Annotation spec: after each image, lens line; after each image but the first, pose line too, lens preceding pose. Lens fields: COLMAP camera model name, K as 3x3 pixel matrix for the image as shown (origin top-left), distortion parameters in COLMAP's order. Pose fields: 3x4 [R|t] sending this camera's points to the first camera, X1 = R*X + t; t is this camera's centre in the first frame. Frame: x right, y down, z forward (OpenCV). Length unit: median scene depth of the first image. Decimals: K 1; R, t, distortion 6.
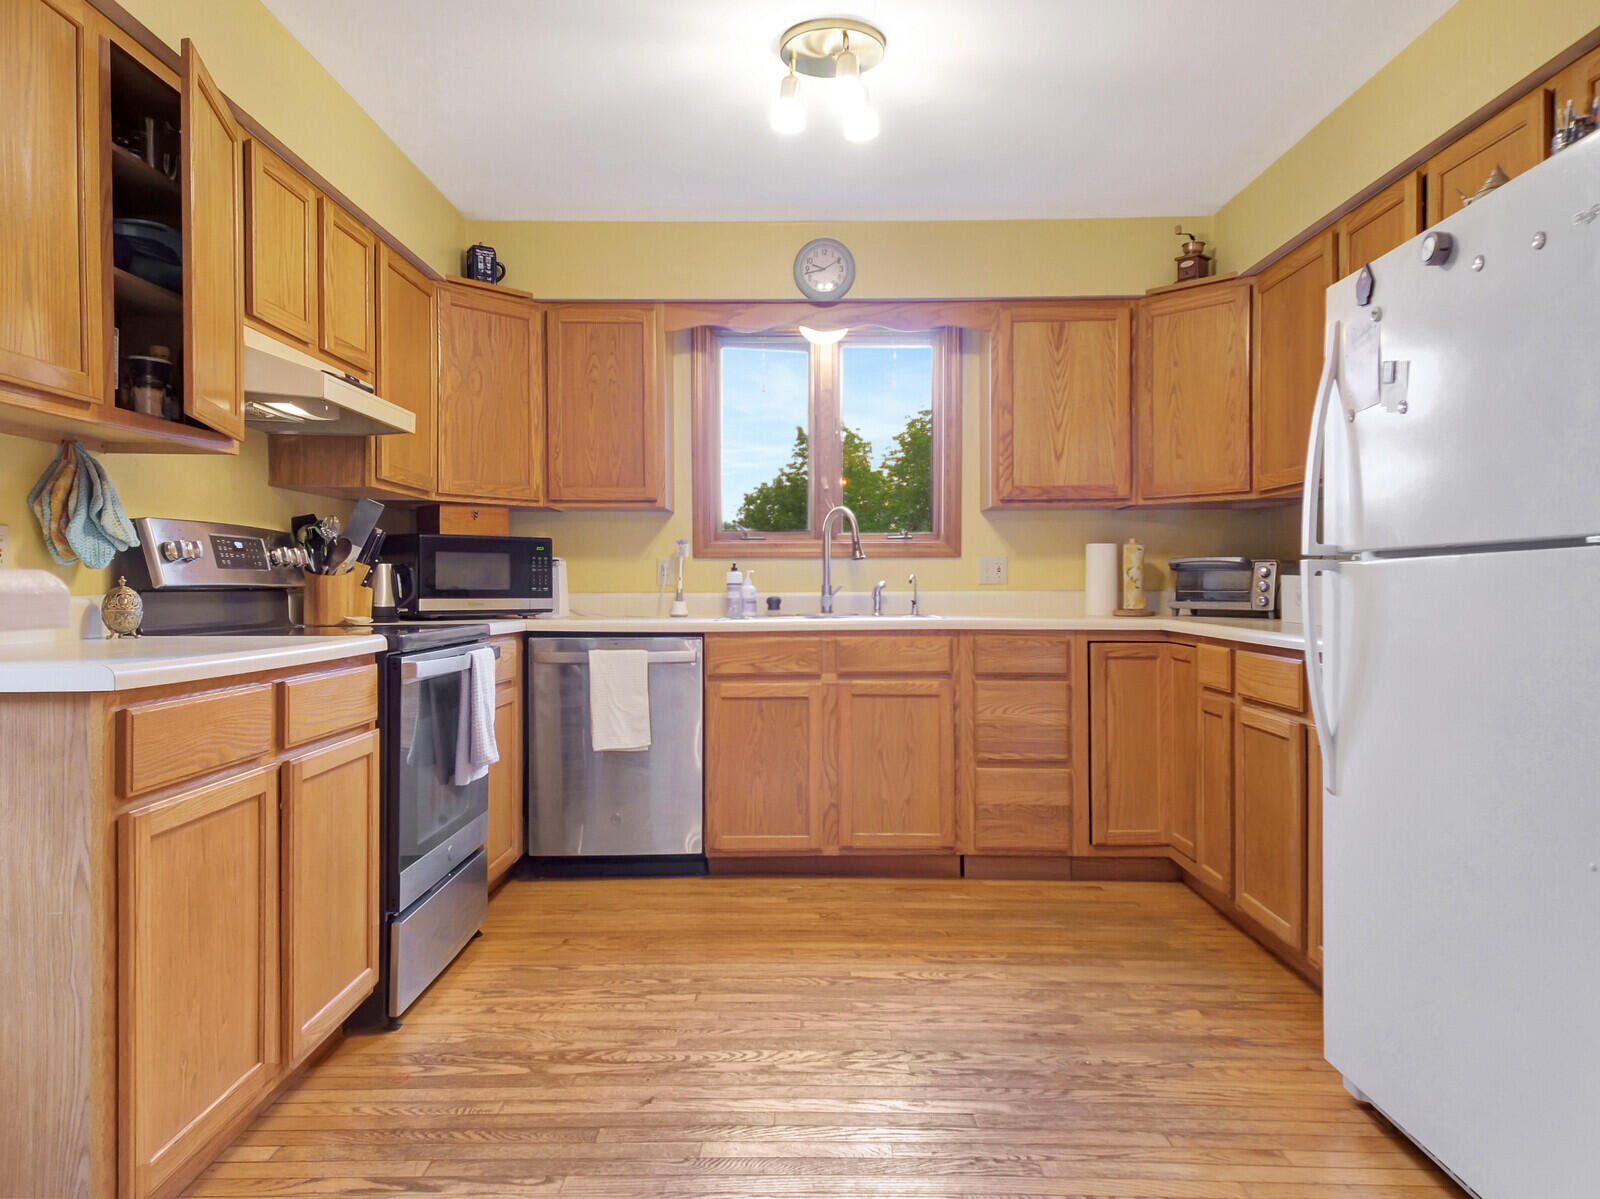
lens RADIAL K [[1102.0, 0, 789.8], [0, 1102.0, 584.8], [0, 0, 1]] dist [0.142840, -0.144475]
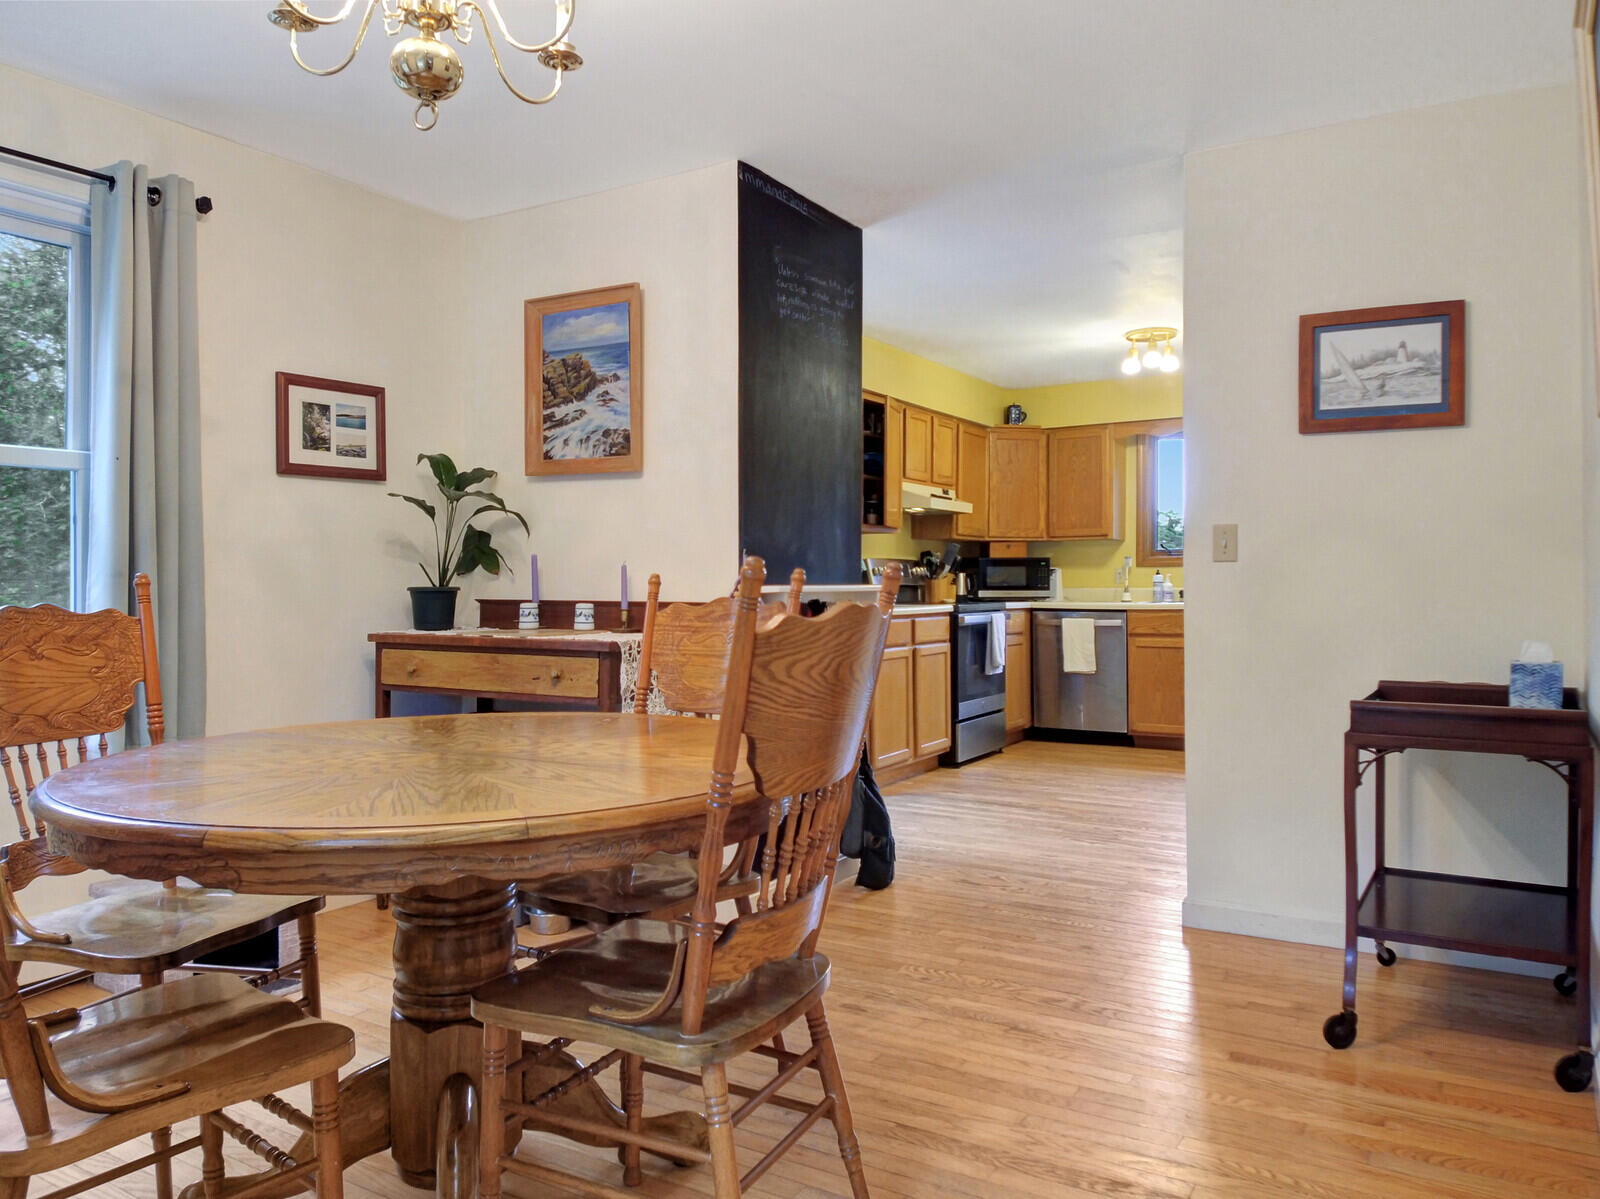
lens RADIAL K [[1121.4, 0, 800.8], [0, 1121.4, 588.1], [0, 0, 1]] dist [0.056844, -0.083395]
pose [[0.860059, 0.000081, -0.510194, 0.406458], [0.004533, 0.999959, 0.007800, -0.008868], [0.510174, -0.009021, 0.860024, -0.857909]]
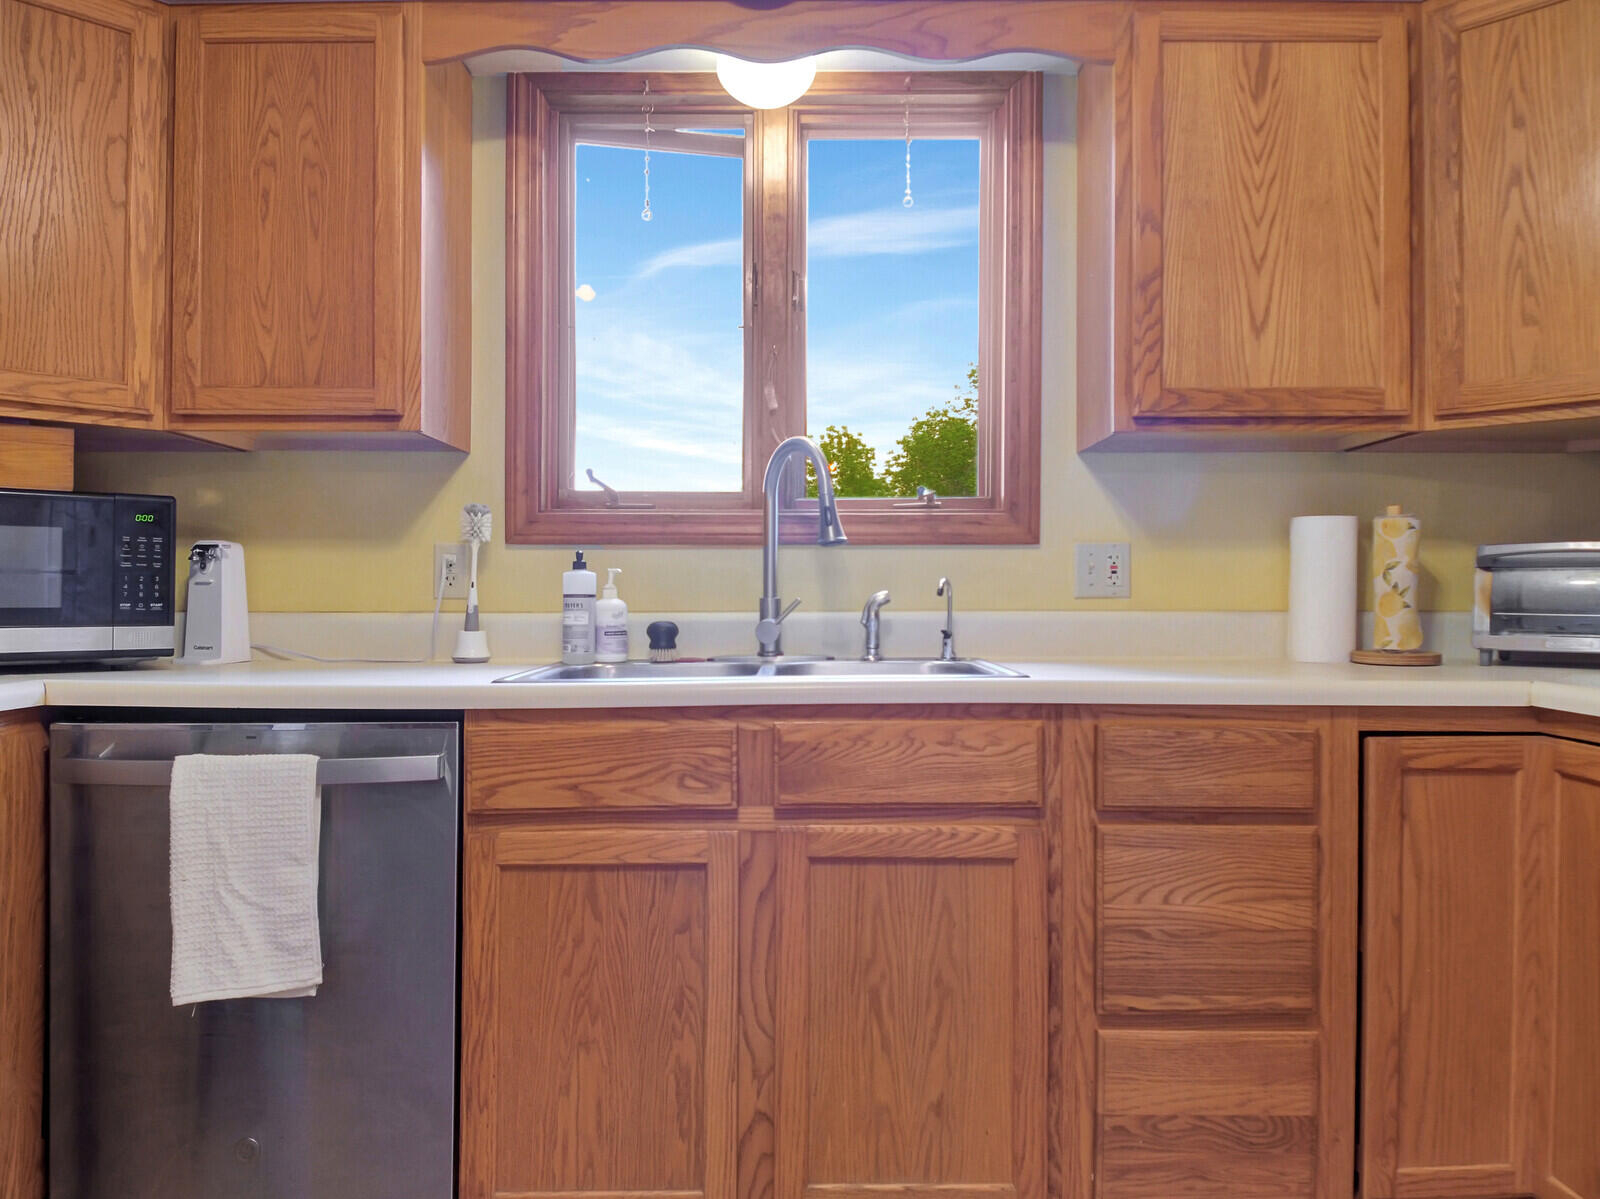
lens RADIAL K [[1130.1, 0, 801.9], [0, 1130.1, 602.1], [0, 0, 1]] dist [0.029633, -0.049831]
pose [[0.999944, 0.003495, 0.010015, 0.048863], [-0.003538, 0.999984, 0.004325, -0.000551], [-0.010000, -0.004360, 0.999940, 0.566986]]
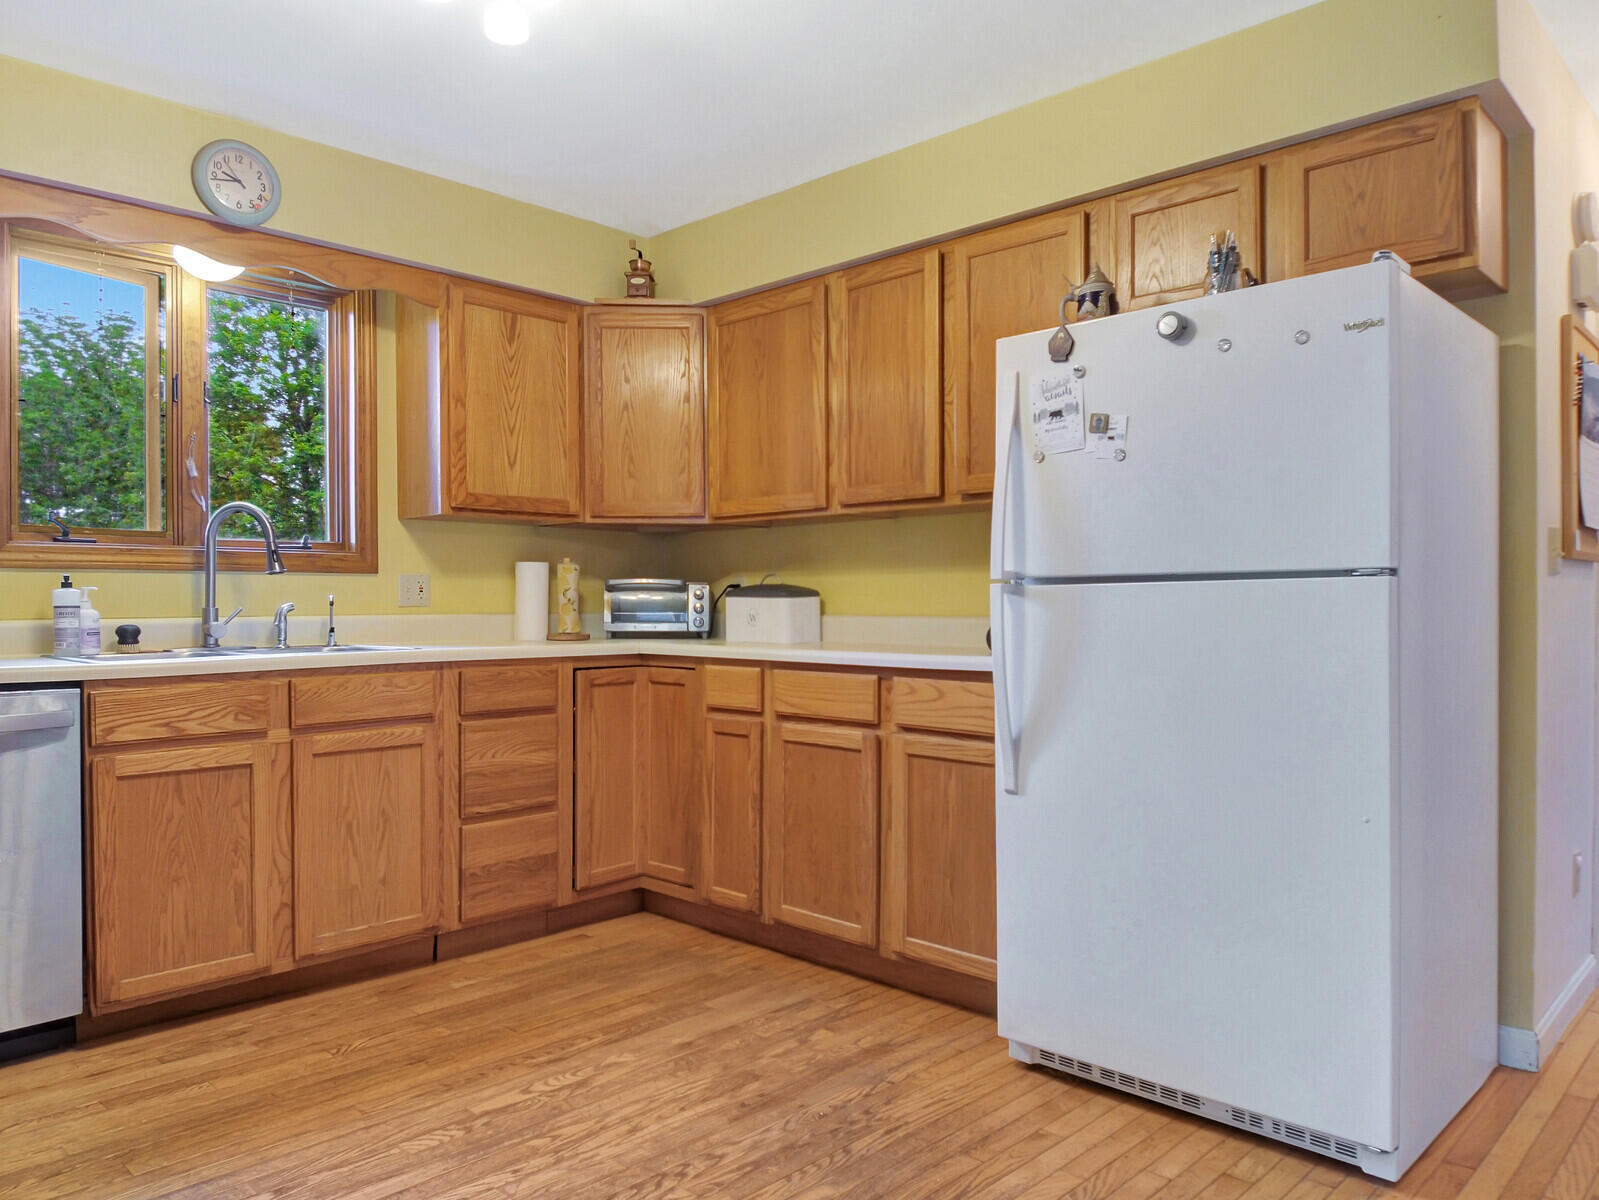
lens RADIAL K [[1129.4, 0, 801.4], [0, 1129.4, 602.6], [0, 0, 1]] dist [0.029633, -0.049831]
pose [[0.691255, 0.000941, 0.722611, -0.273116], [0.001117, 0.999997, -0.002371, -0.001497], [-0.722610, 0.002446, 0.691251, 0.224561]]
